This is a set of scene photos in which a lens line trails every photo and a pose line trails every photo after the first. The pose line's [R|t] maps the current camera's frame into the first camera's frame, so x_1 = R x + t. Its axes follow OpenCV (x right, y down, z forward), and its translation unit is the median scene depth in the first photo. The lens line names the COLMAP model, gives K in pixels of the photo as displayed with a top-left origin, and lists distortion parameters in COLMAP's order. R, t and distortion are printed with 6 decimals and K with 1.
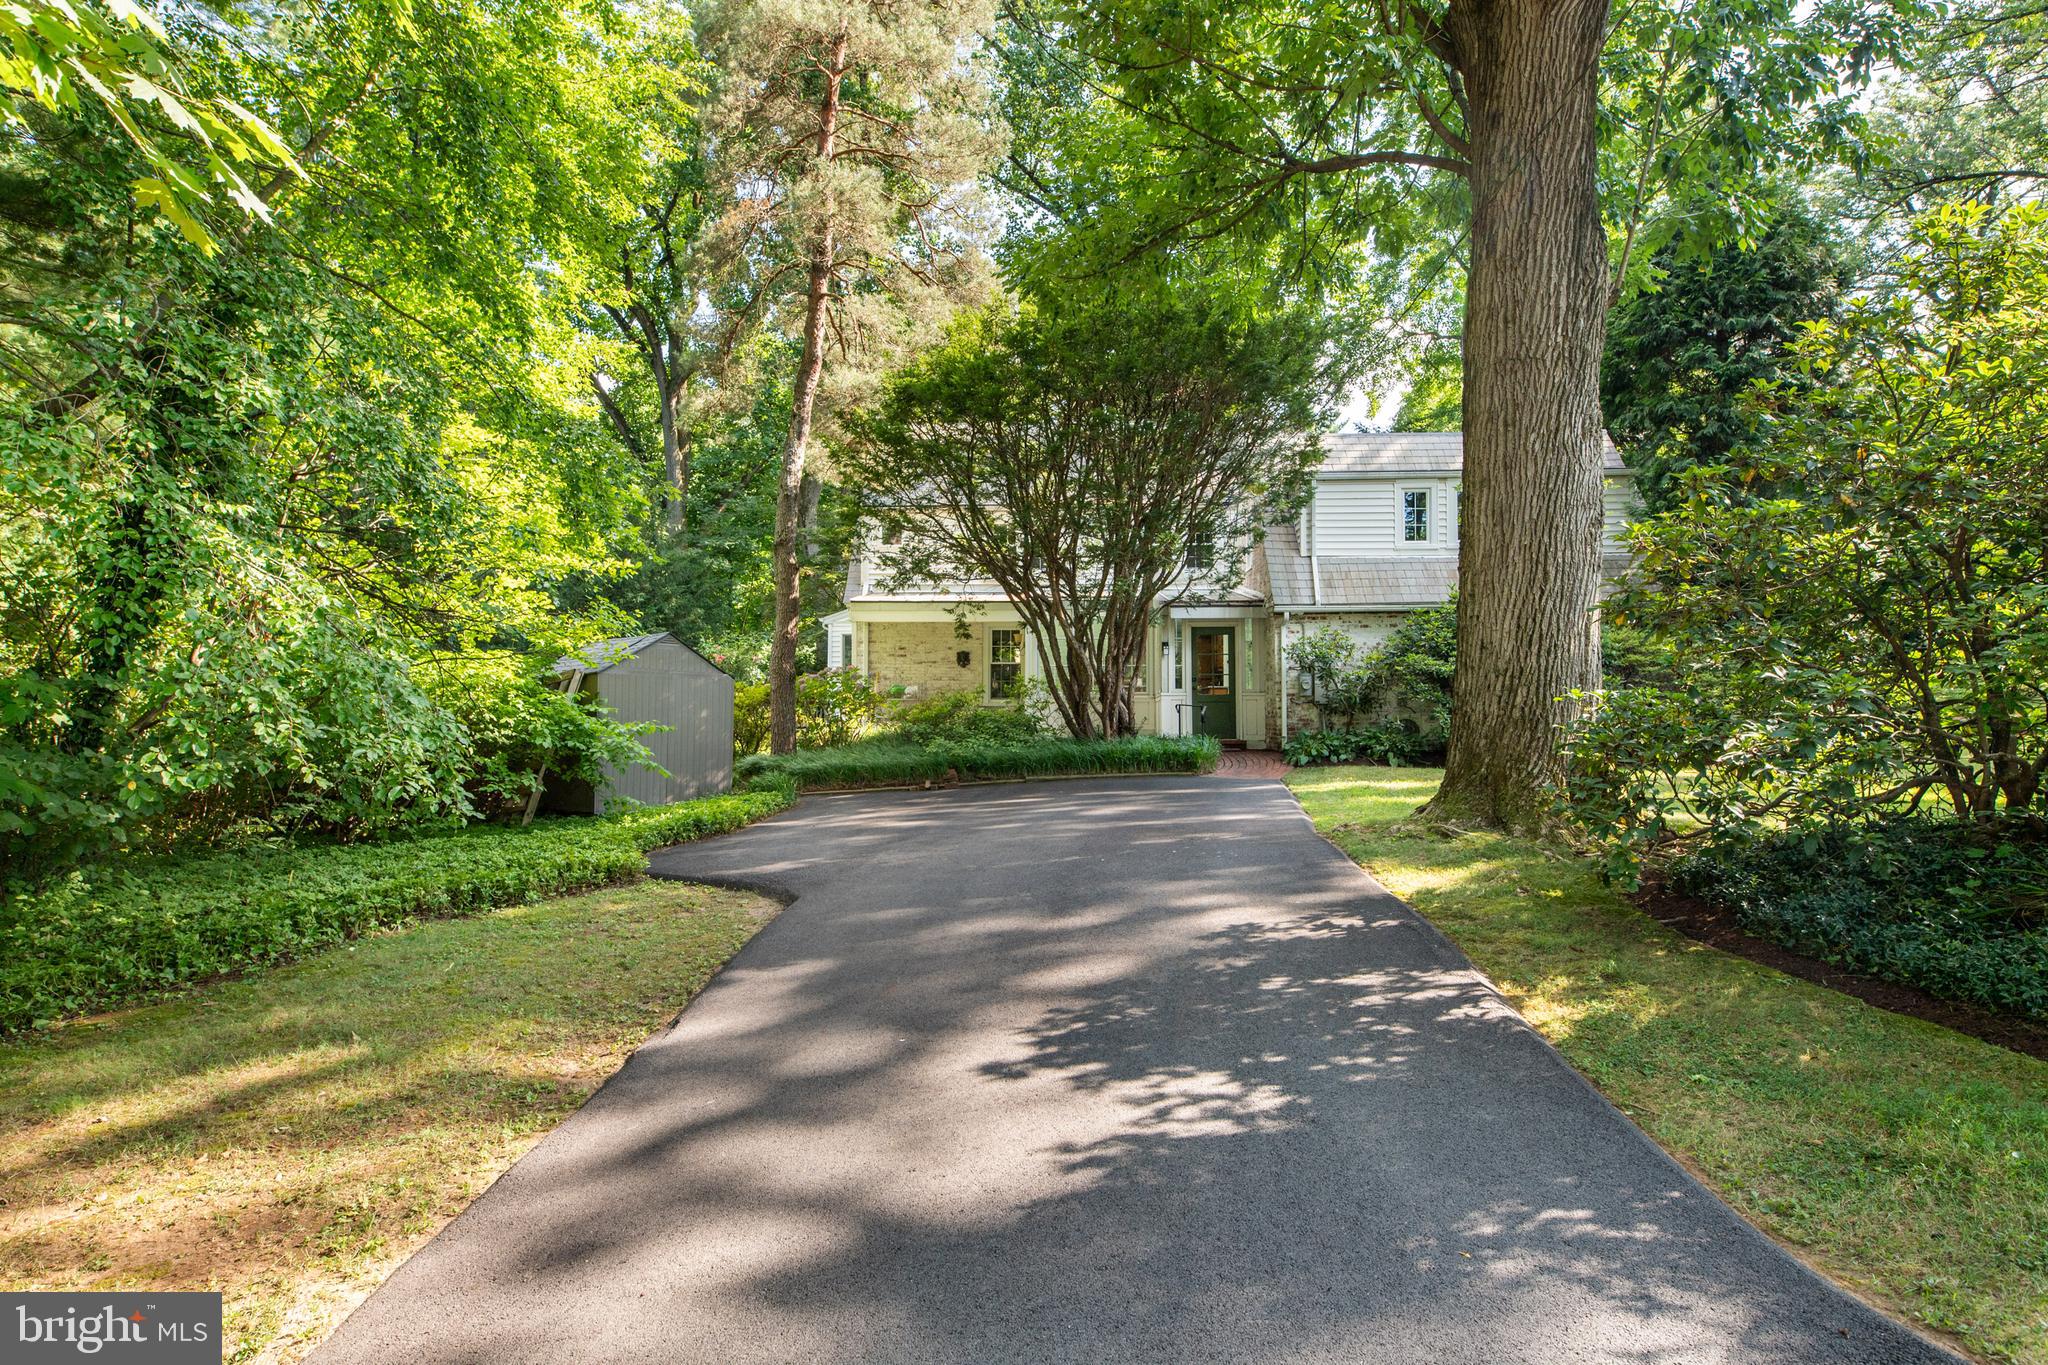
lens RADIAL K [[1087.3, 0, 1018.3], [0, 1087.3, 584.3], [0, 0, 1]] dist [0.001933, 0.000105]
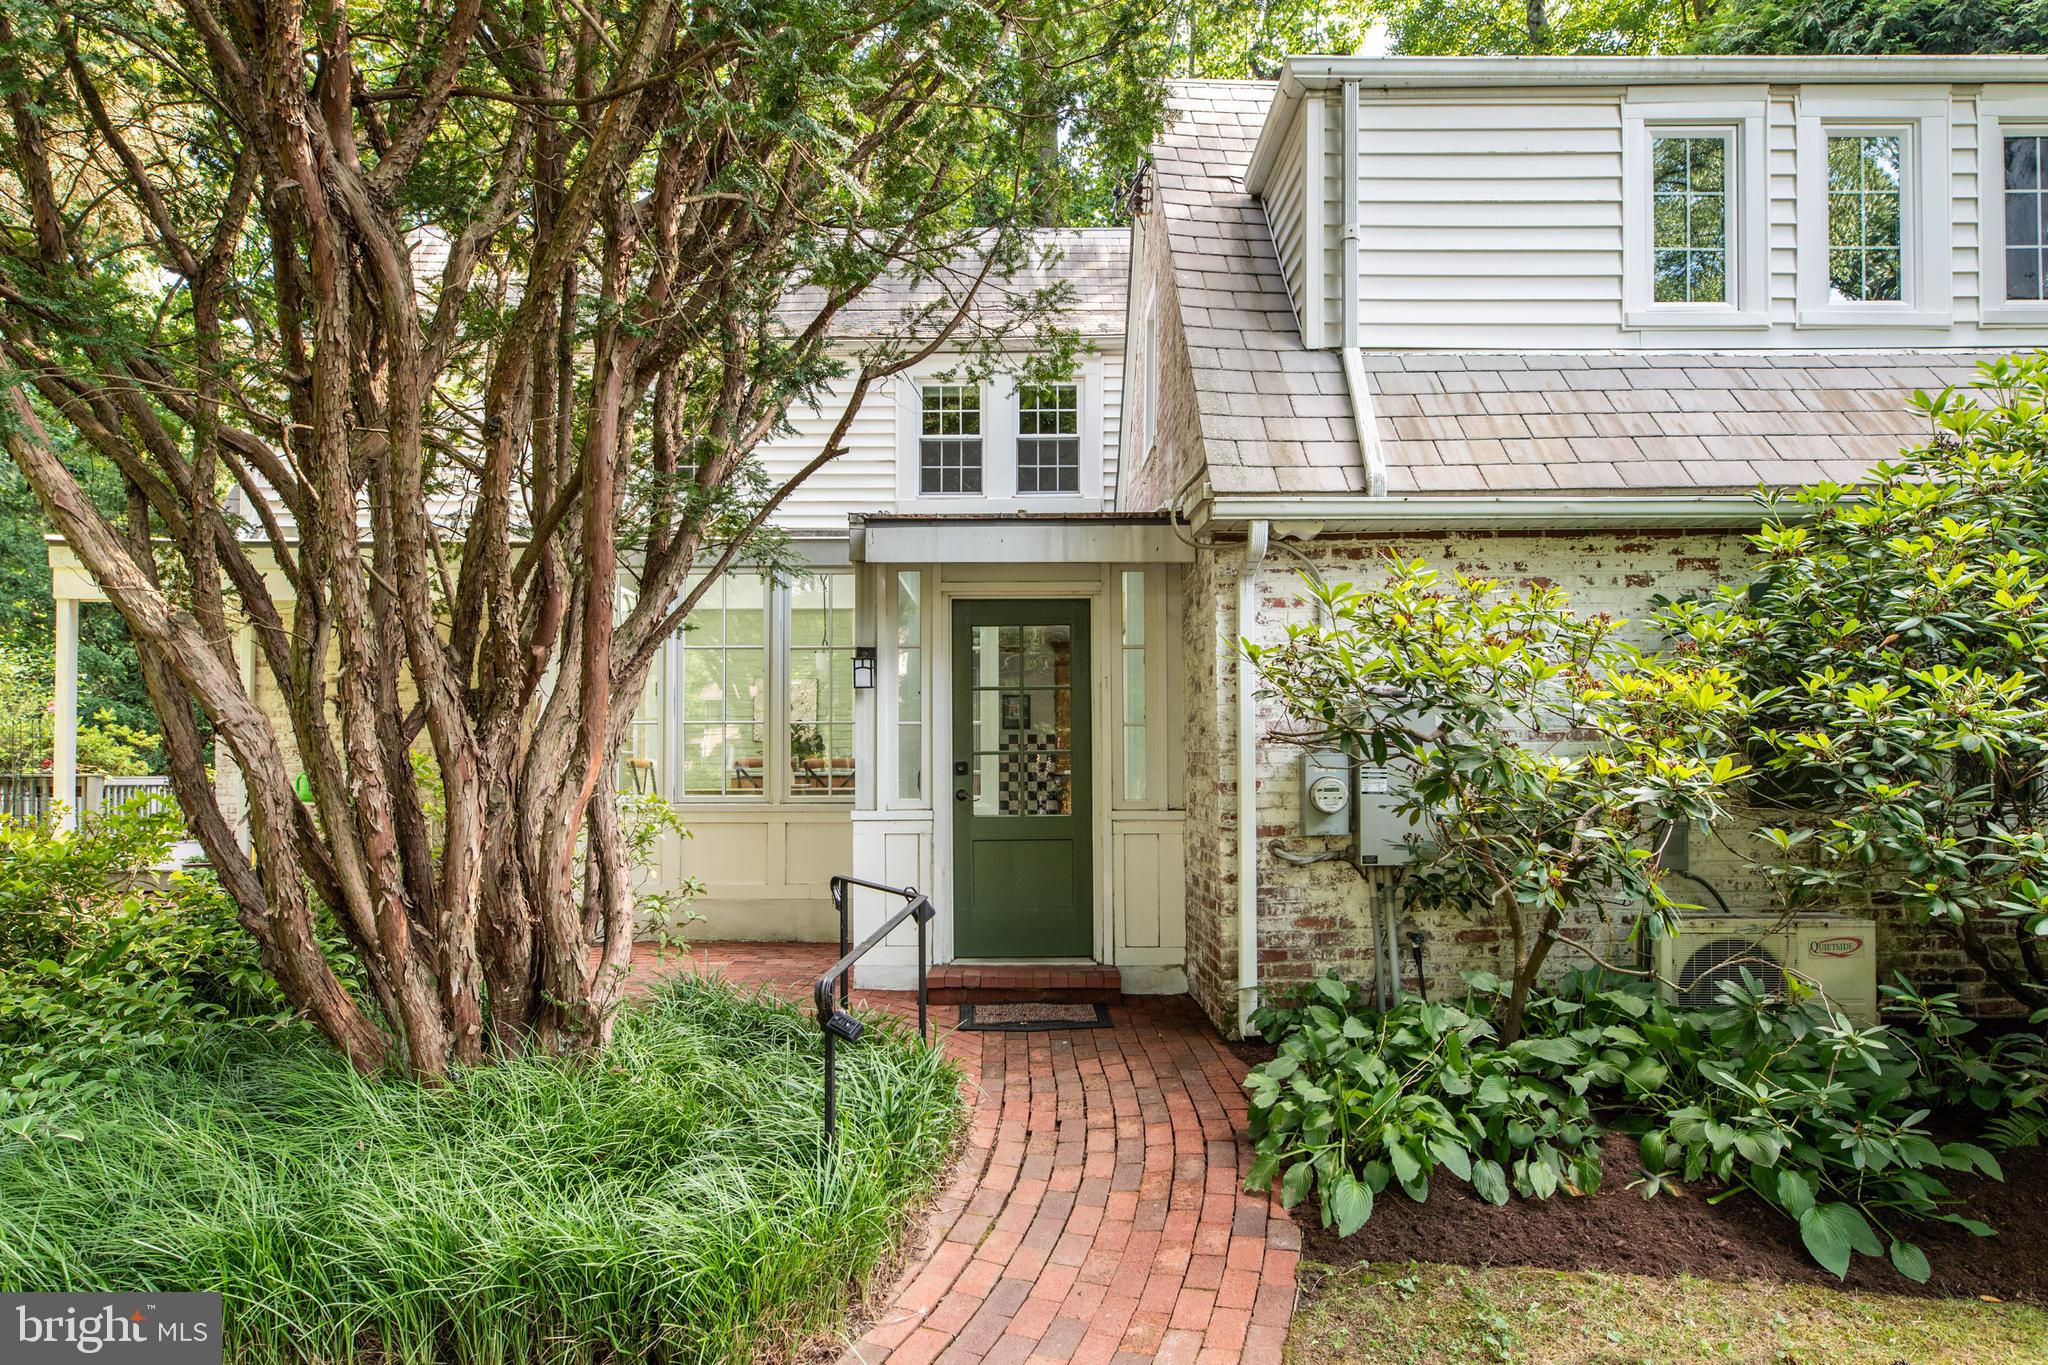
lens RADIAL K [[1169.0, 0, 985.5], [0, 1169.0, 656.3], [0, 0, 1]] dist [0.003483, 0.001615]
pose [[0.999657, 0.000500, 0.026192, 0.171827], [-0.001073, 0.999761, 0.021842, 0.051685], [-0.026175, -0.021862, 0.999418, 0.712141]]
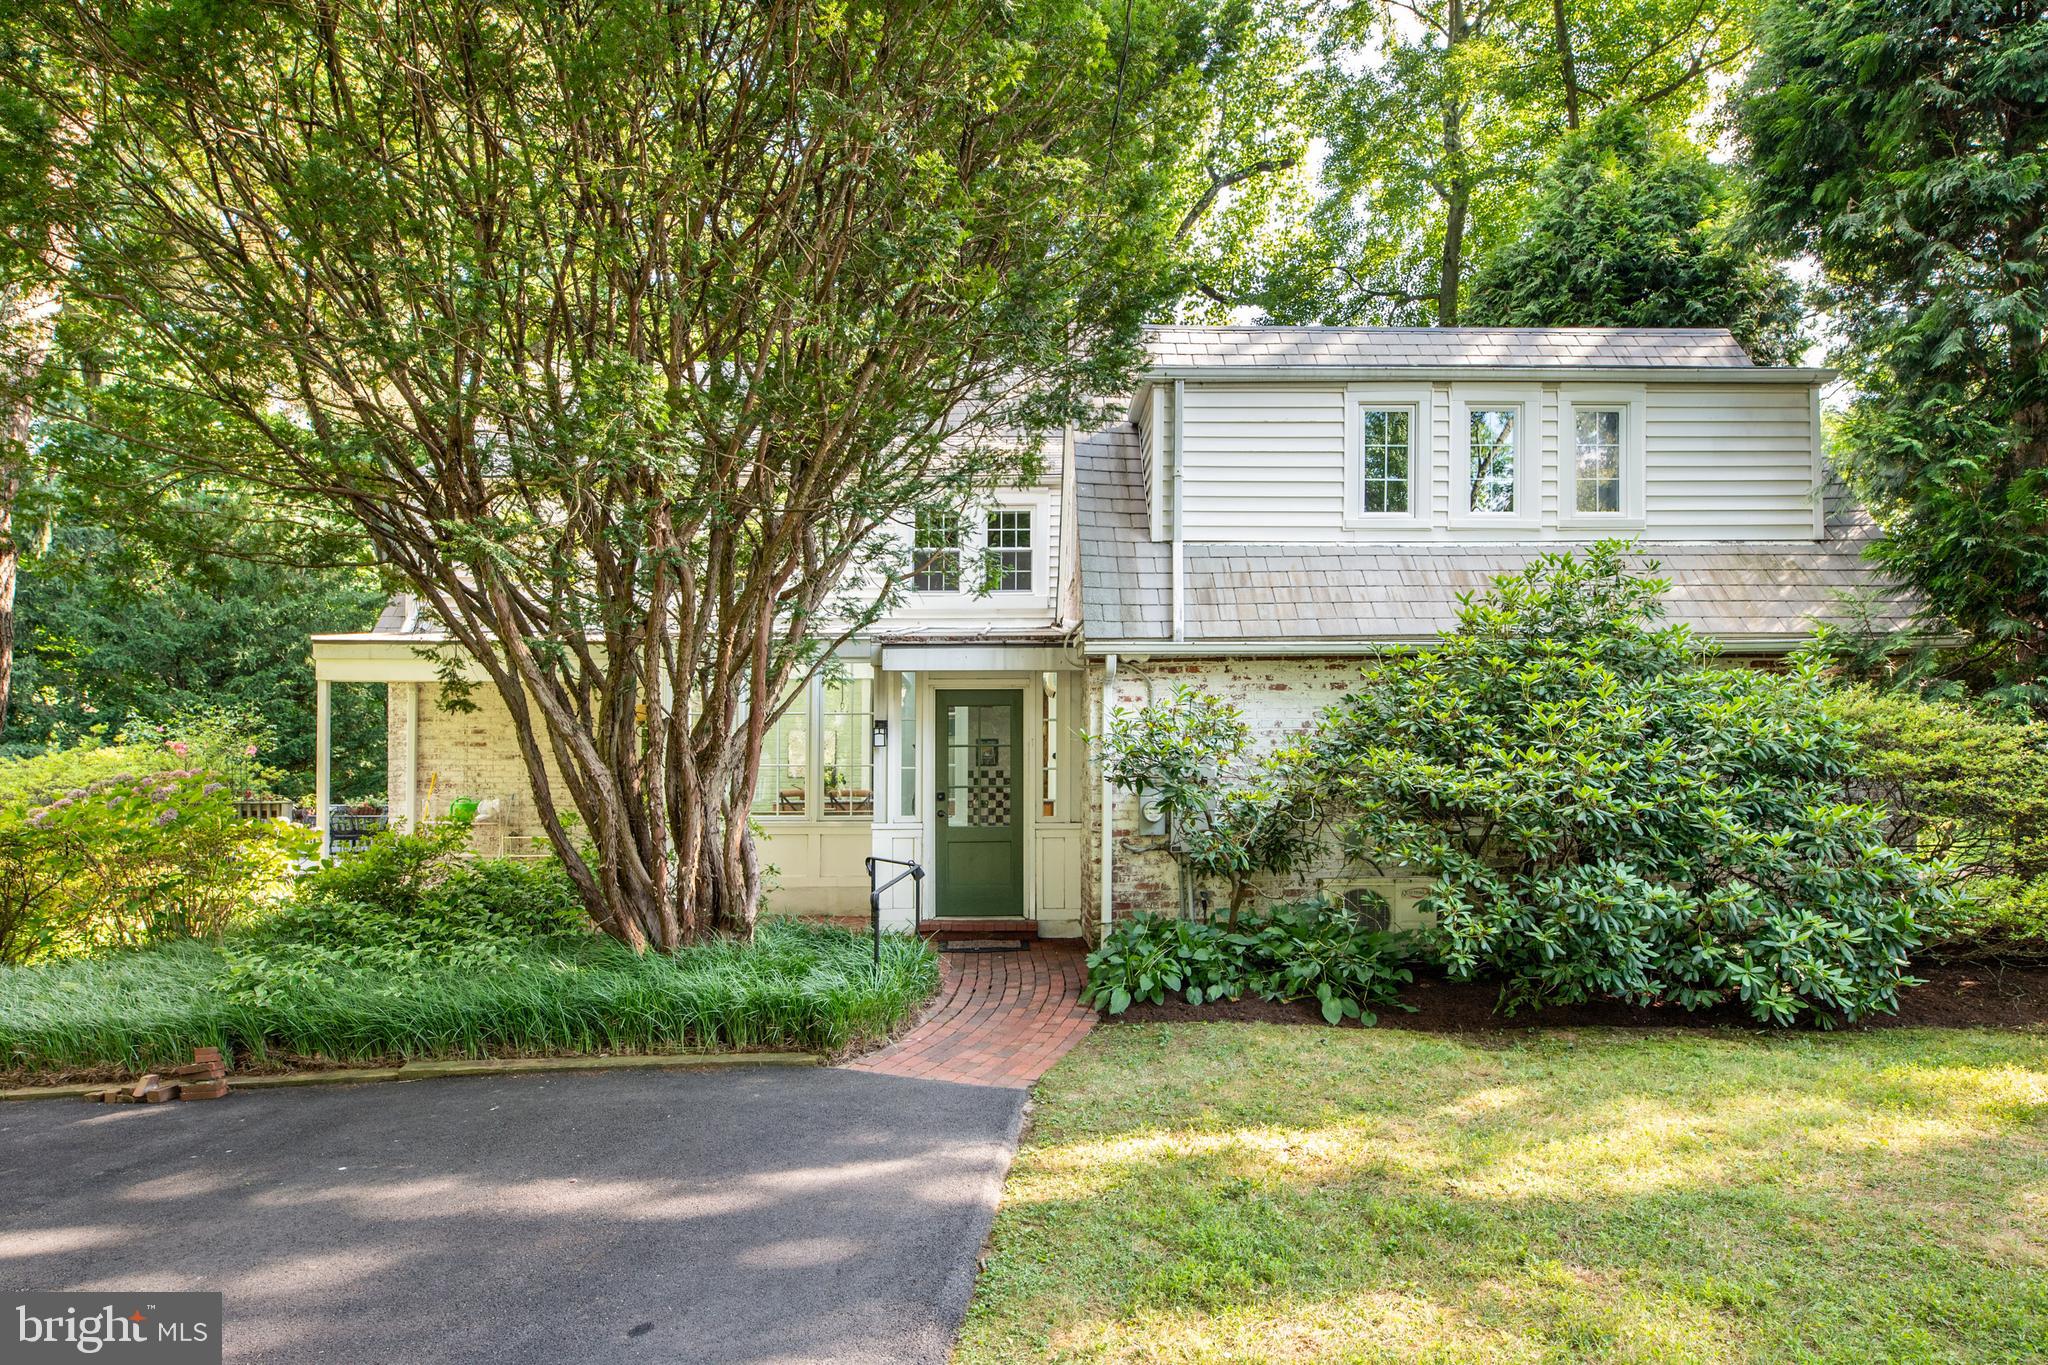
lens RADIAL K [[1193.9, 0, 1024.0], [0, 1193.9, 682.5], [0, 0, 1]] dist [0.000196, -0.000276]
pose [[0.997615, 0.004146, 0.068906, 0.173960], [-0.005562, 0.999777, 0.020371, 0.026941], [-0.068806, -0.020705, 0.997415, 0.494337]]
